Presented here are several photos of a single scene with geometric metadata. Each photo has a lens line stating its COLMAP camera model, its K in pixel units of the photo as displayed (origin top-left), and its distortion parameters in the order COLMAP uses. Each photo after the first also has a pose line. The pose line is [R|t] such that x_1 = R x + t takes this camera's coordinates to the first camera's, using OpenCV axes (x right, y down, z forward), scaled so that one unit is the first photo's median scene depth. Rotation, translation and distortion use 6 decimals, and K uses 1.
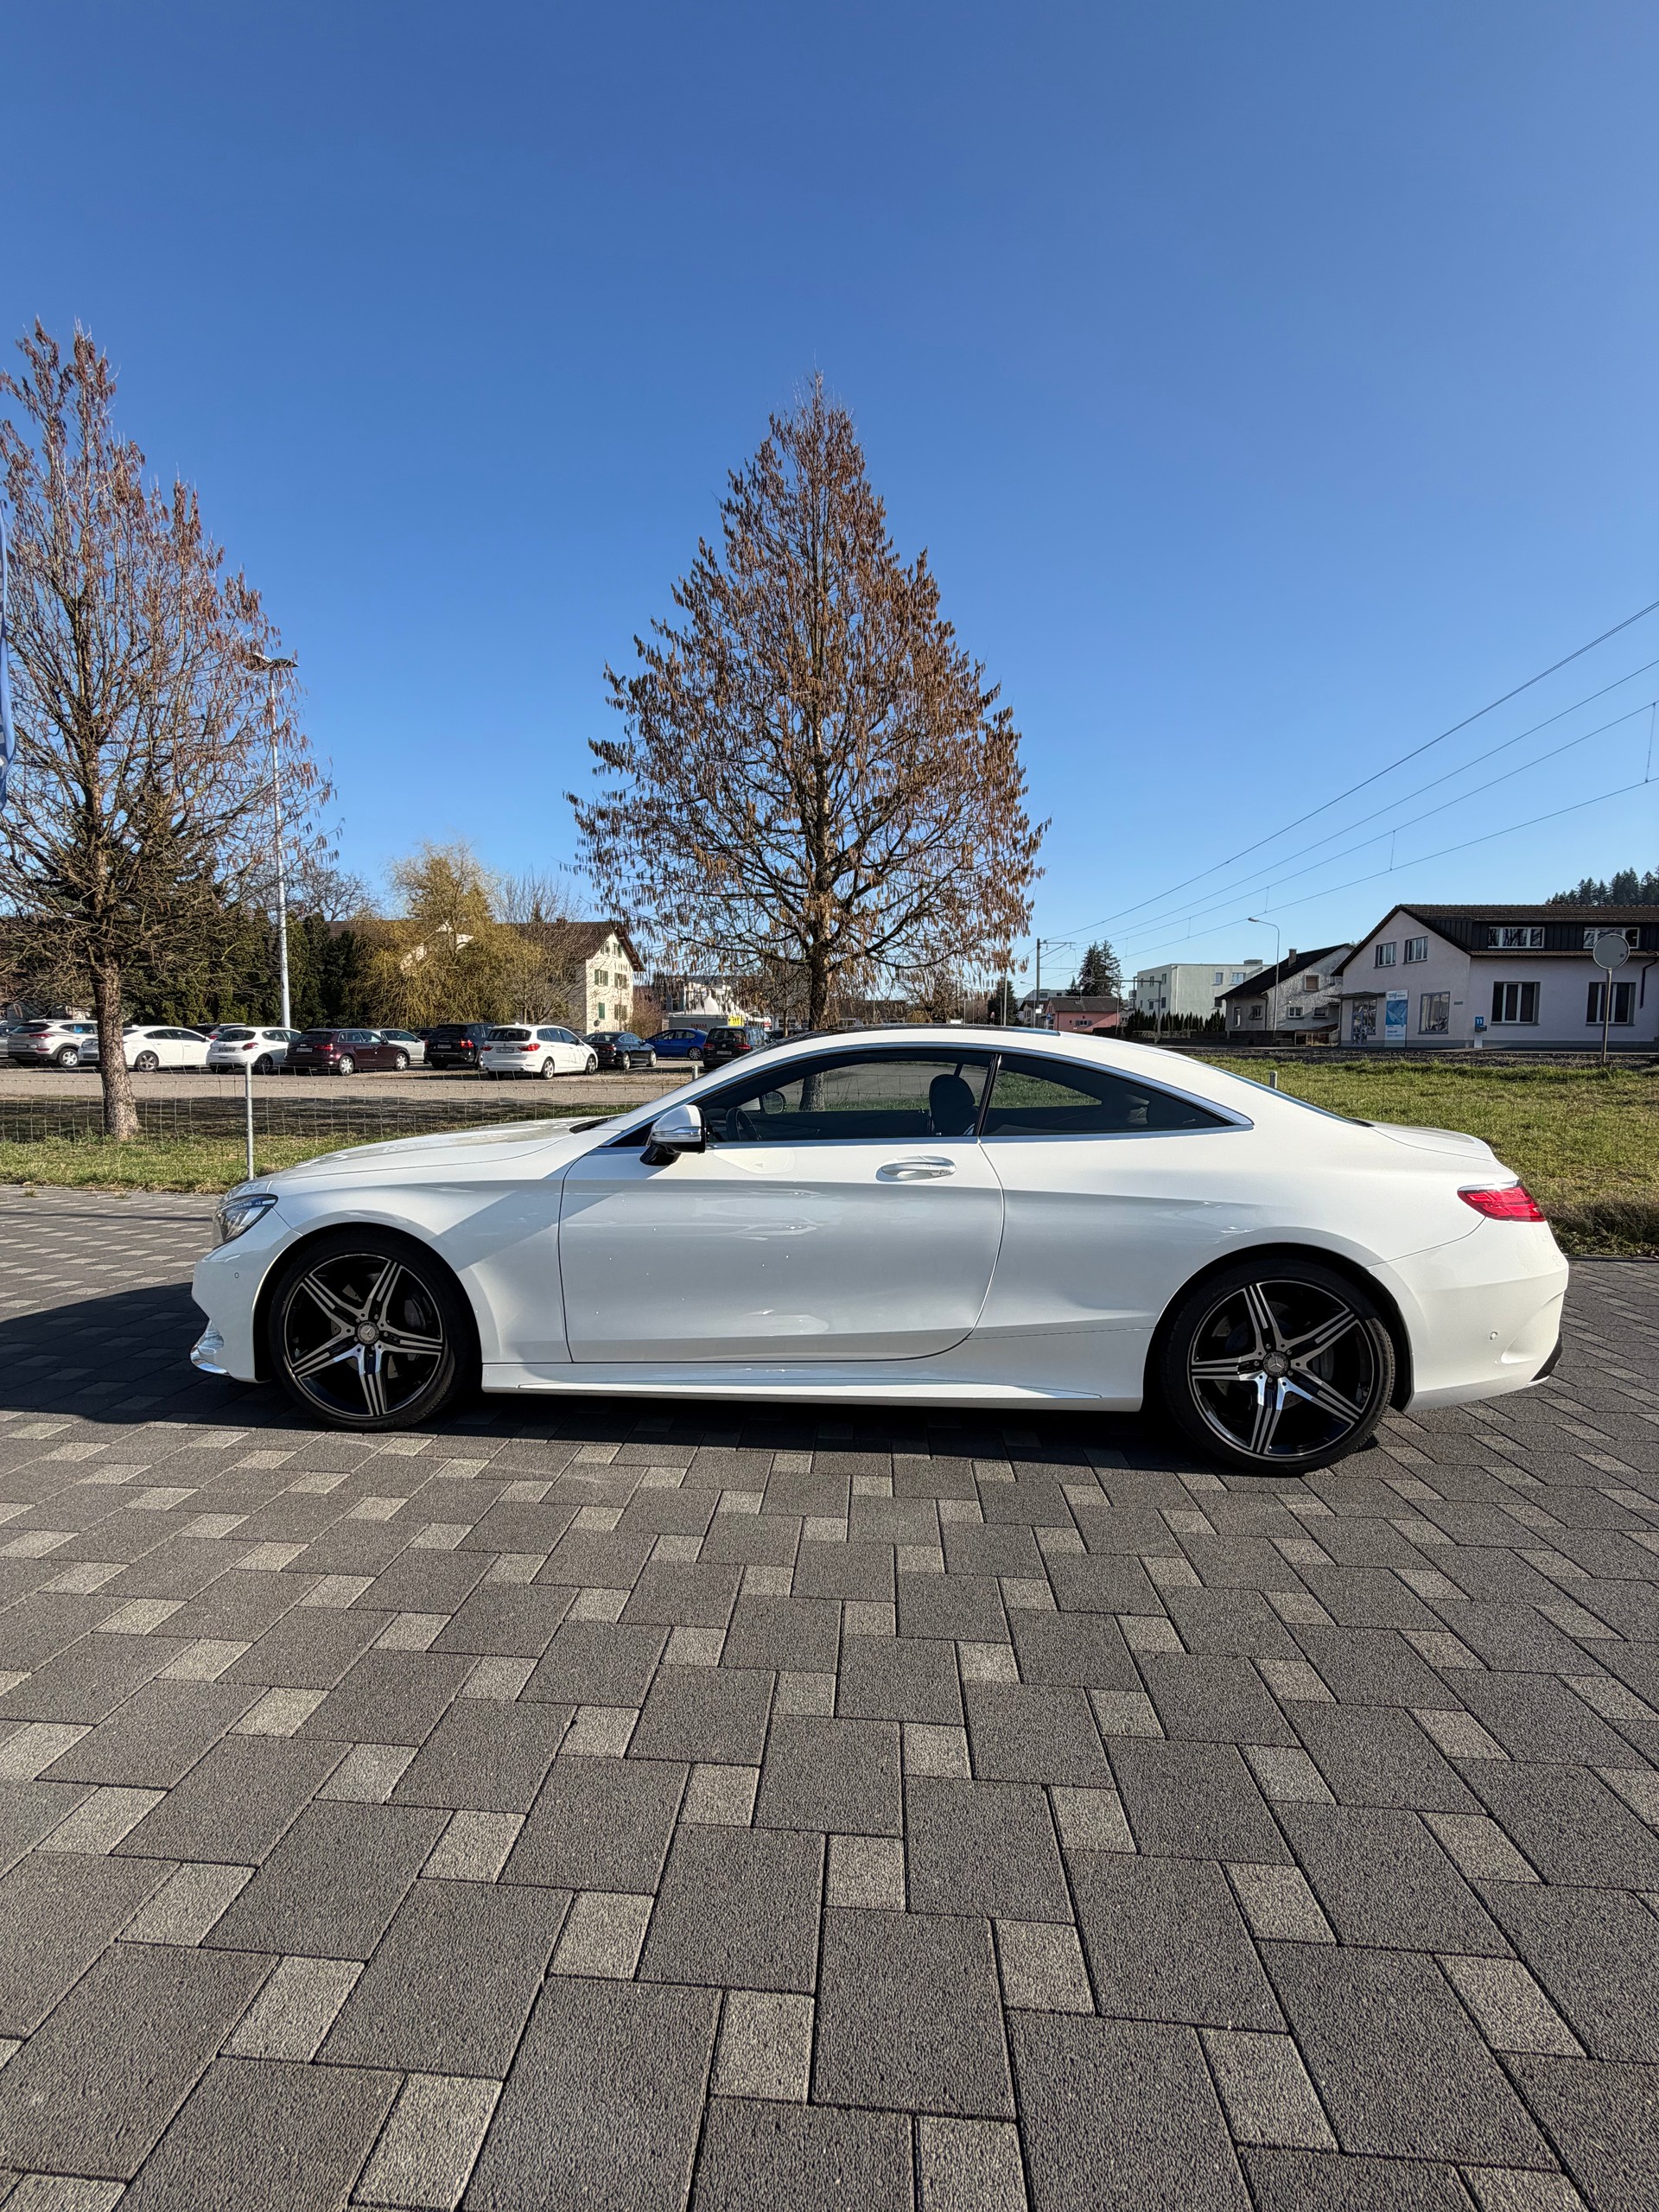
lens RADIAL K [[853.9, 0, 822.8], [0, 853.9, 1093.6], [0, 0, 1]] dist [0.002782, -0.000844]
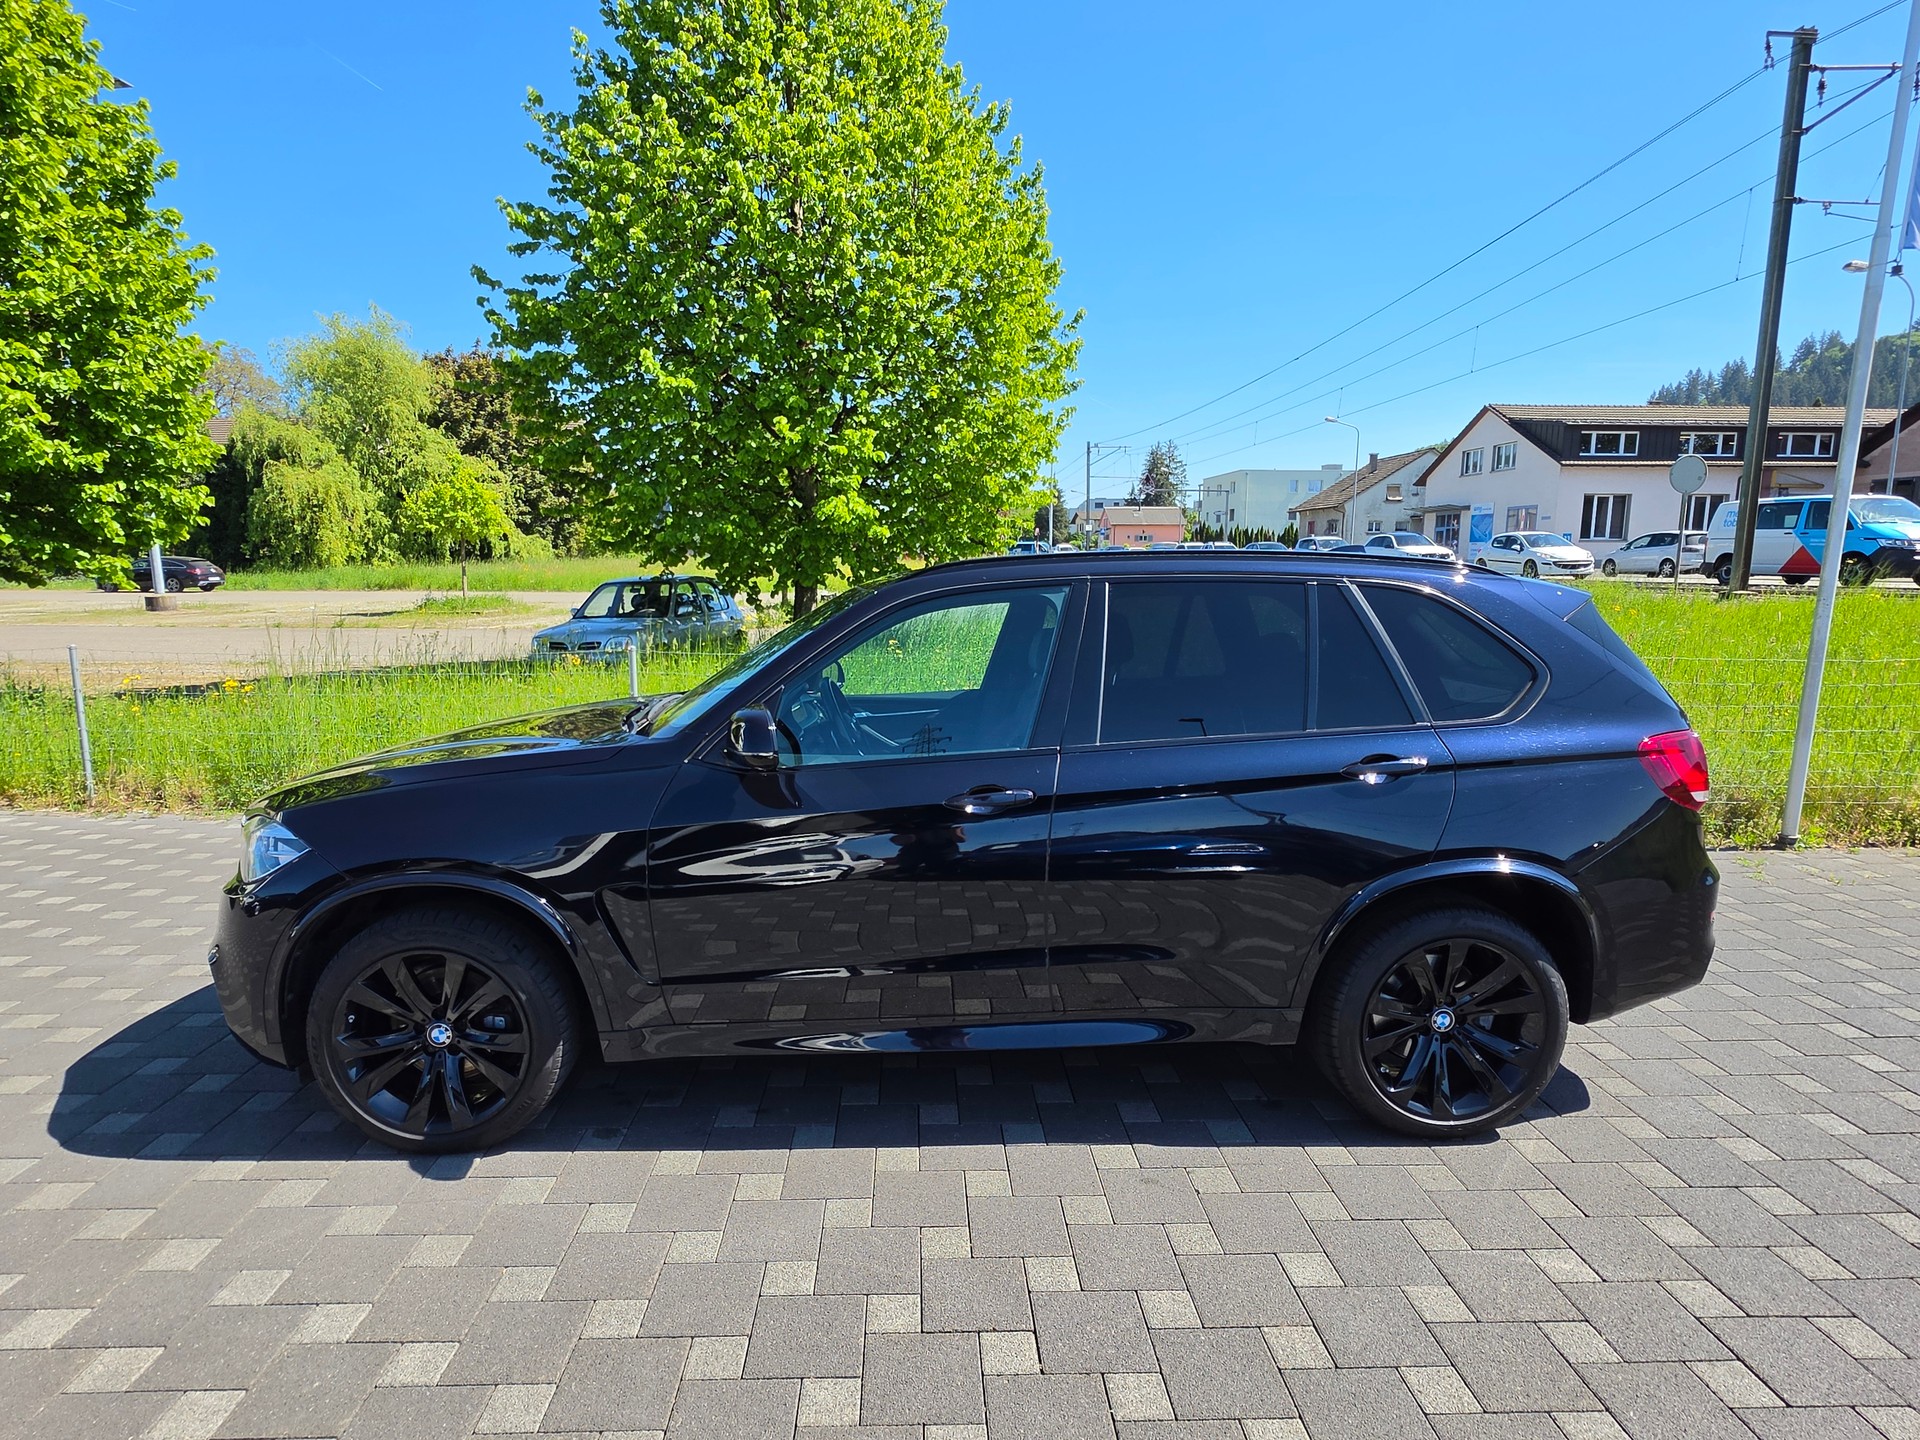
lens RADIAL K [[997.0, 0, 930.5], [0, 997.0, 715.9], [0, 0, 1]] dist [-0.003742, 0.003127]
pose [[0.996103, -0.023938, 0.084890, 0.025571], [0.016085, 0.995628, 0.092011, -0.021916], [-0.086721, -0.090287, 0.992133, -0.004537]]
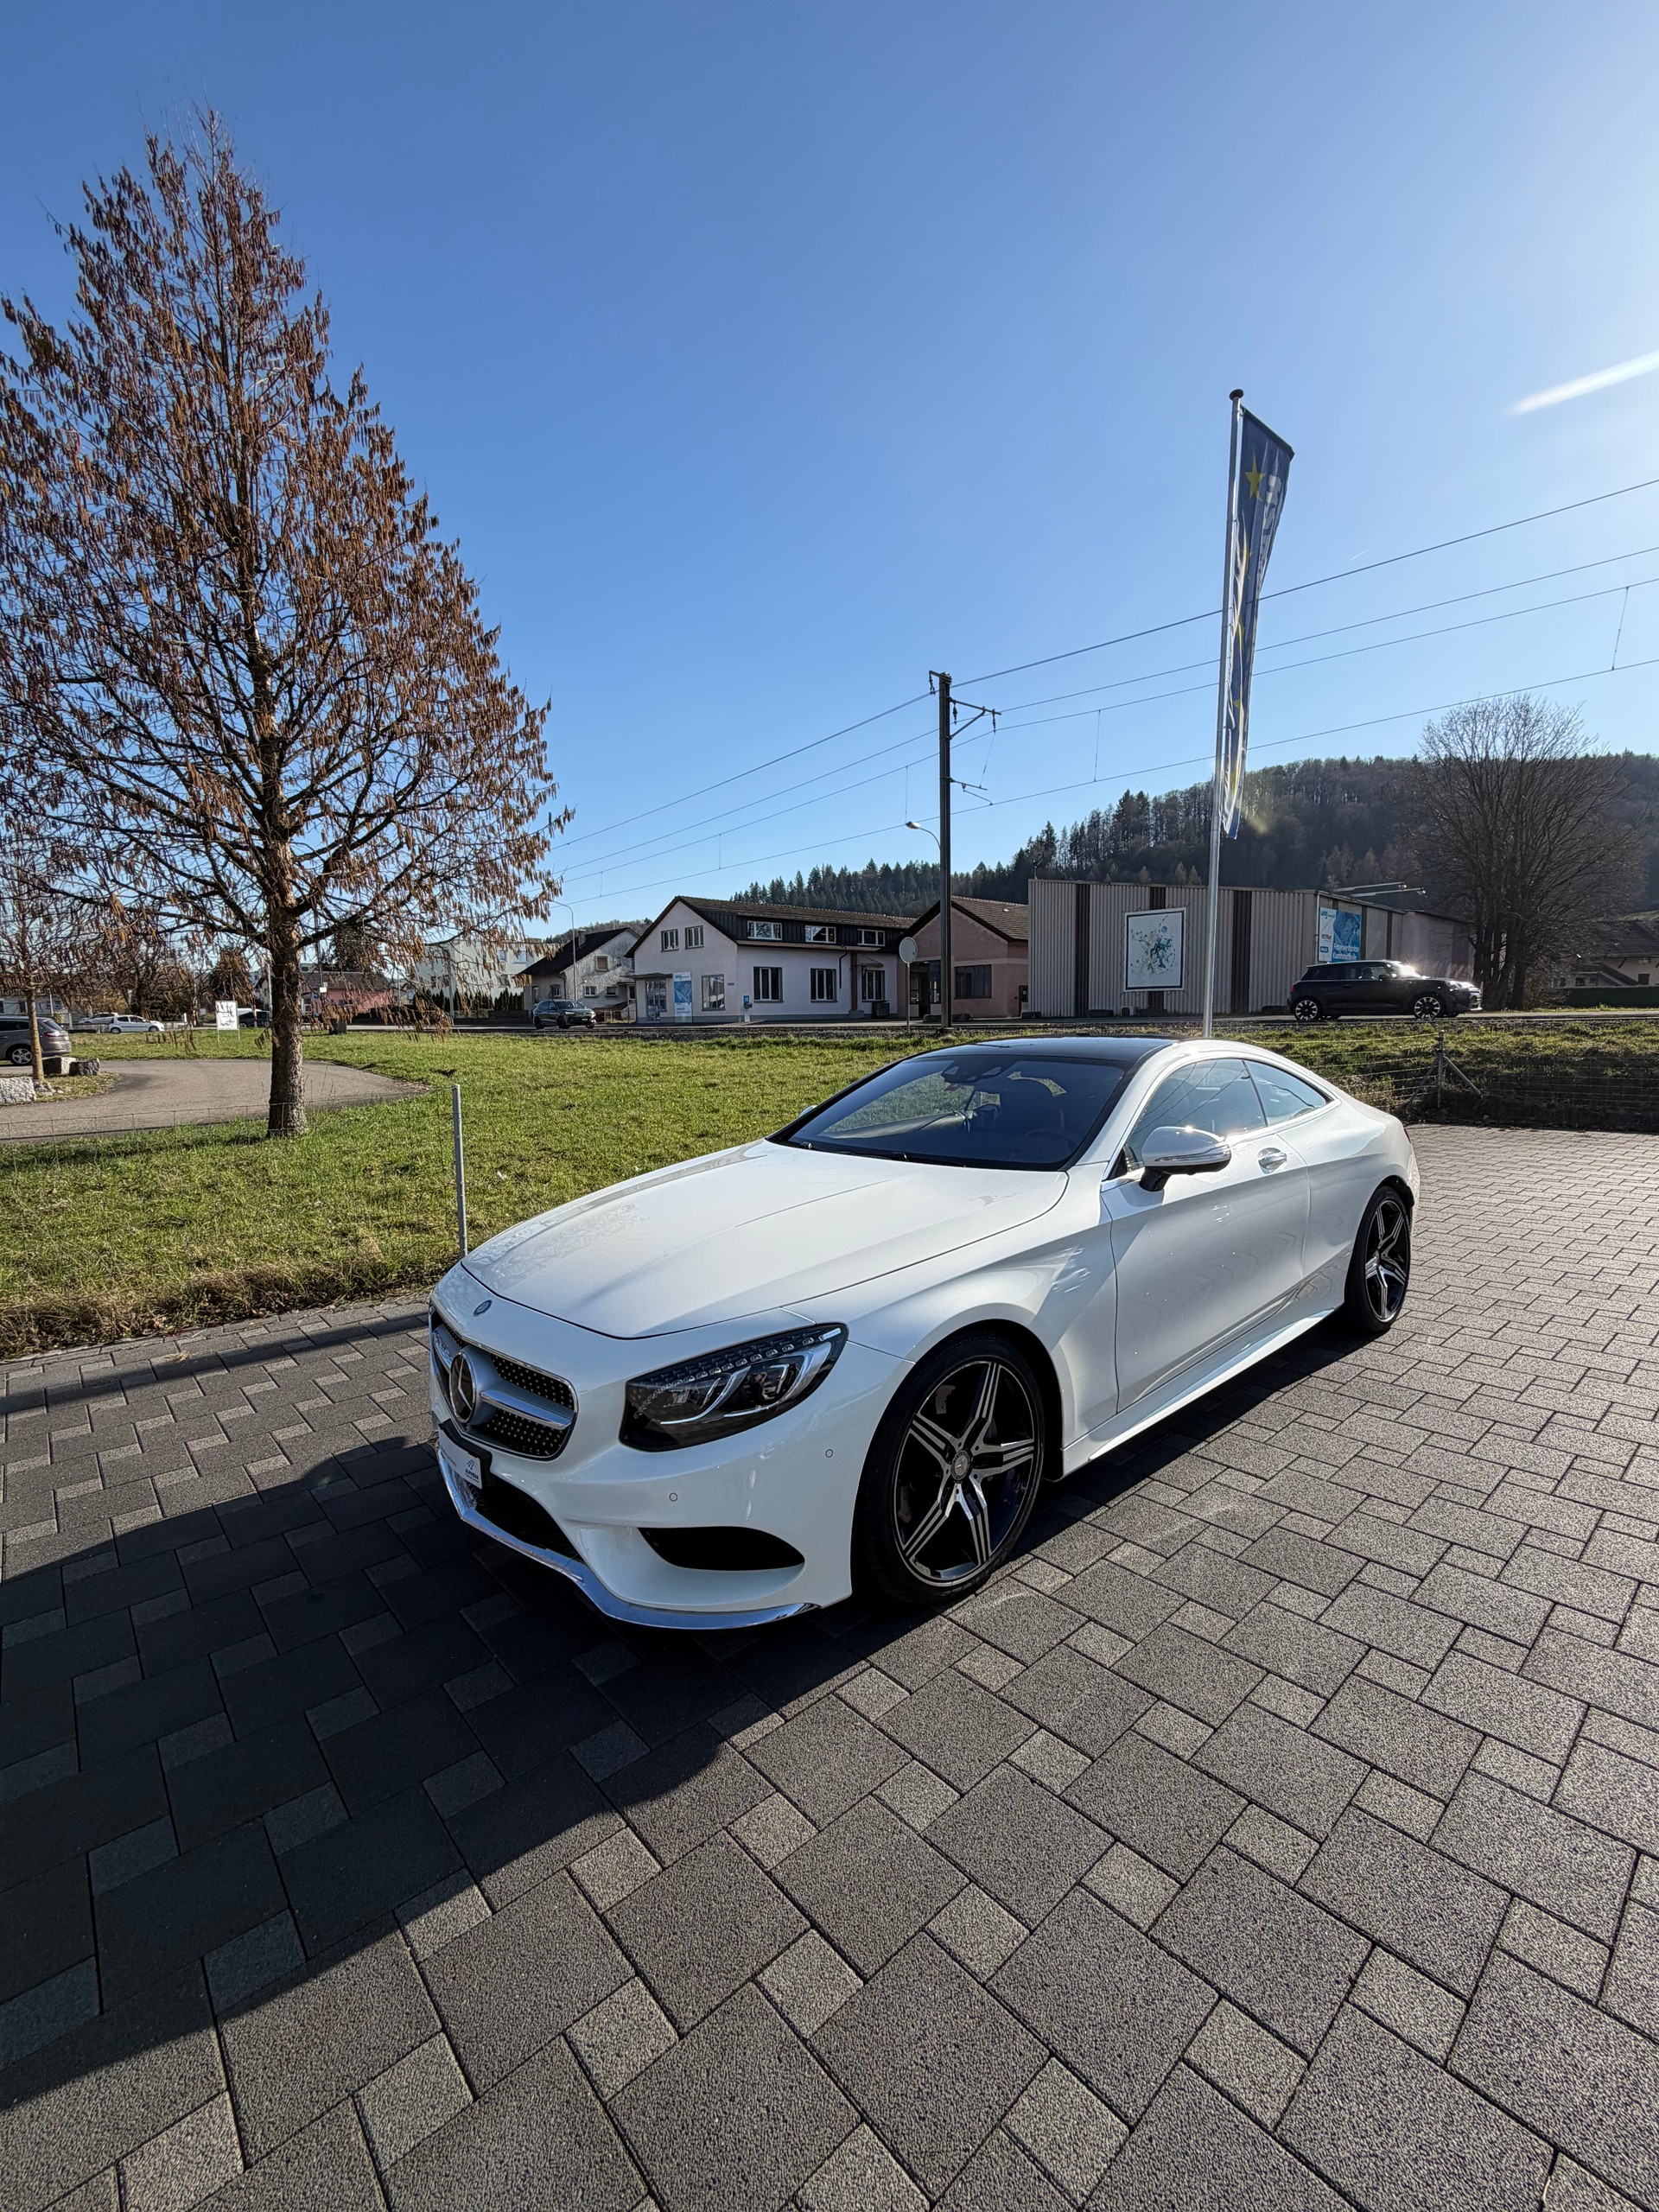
lens RADIAL K [[910.3, 0, 826.3], [0, 910.3, 1093.6], [0, 0, 1]] dist [0.001647, 0.000176]
pose [[0.710711, -0.080019, 0.698918, -0.234858], [0.067299, 0.996687, 0.045676, -0.020936], [-0.700257, 0.014574, 0.713742, 0.097546]]
